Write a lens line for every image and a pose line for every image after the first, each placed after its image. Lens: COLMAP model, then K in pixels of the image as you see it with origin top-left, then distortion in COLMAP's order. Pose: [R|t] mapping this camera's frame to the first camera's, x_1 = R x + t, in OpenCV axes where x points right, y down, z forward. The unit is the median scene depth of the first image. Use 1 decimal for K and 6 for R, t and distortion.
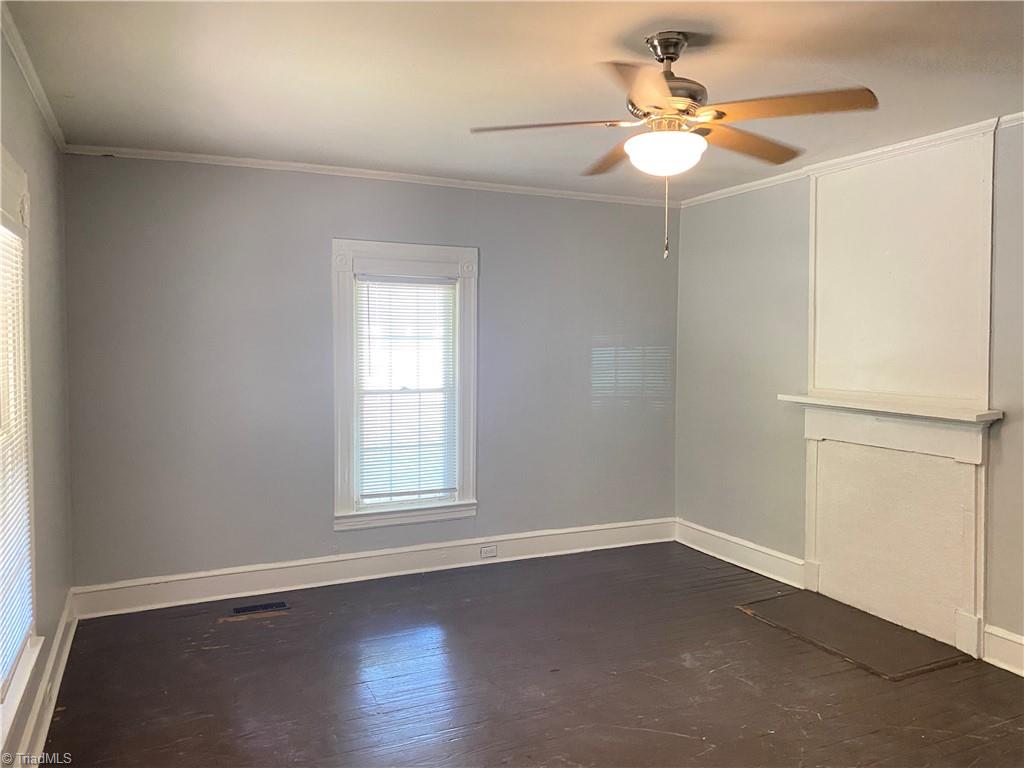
lens RADIAL K [[781.3, 0, 531.4], [0, 781.3, 361.6], [0, 0, 1]] dist [0.060613, -0.051434]
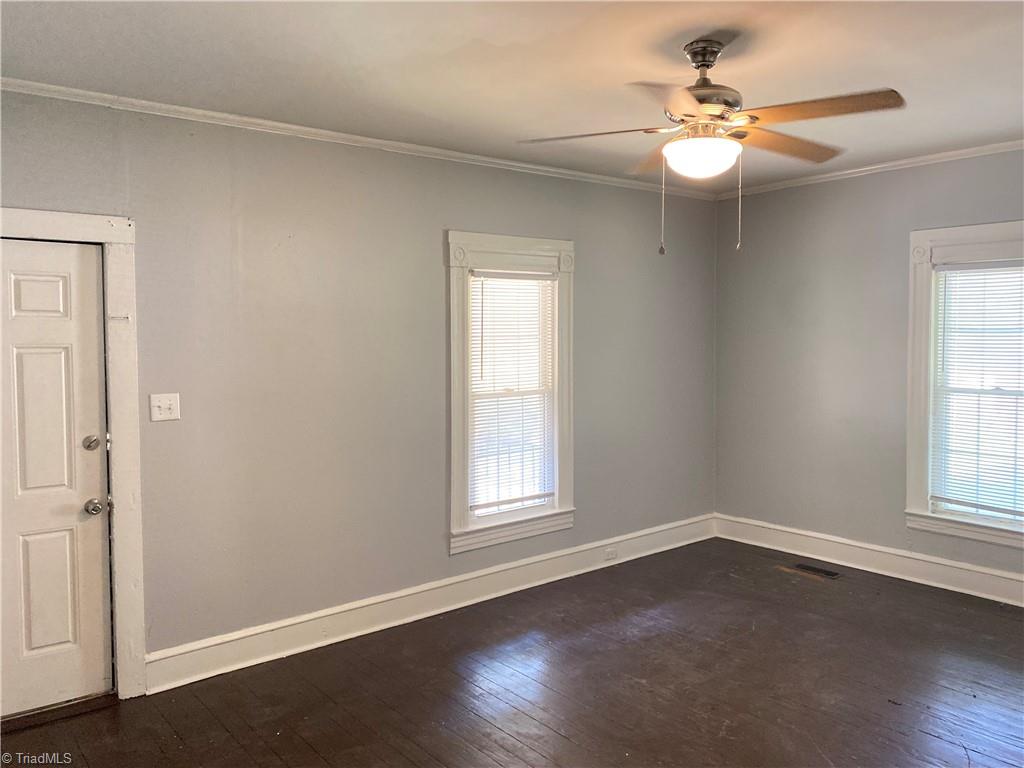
lens RADIAL K [[801.8, 0, 503.5], [0, 801.8, 374.9], [0, 0, 1]] dist [0.068474, -0.005089]
pose [[0.256173, 0.050900, -0.965290, 0.612922], [-0.018184, 0.998690, 0.047836, -0.016250], [0.966460, 0.005299, 0.256763, 0.244365]]
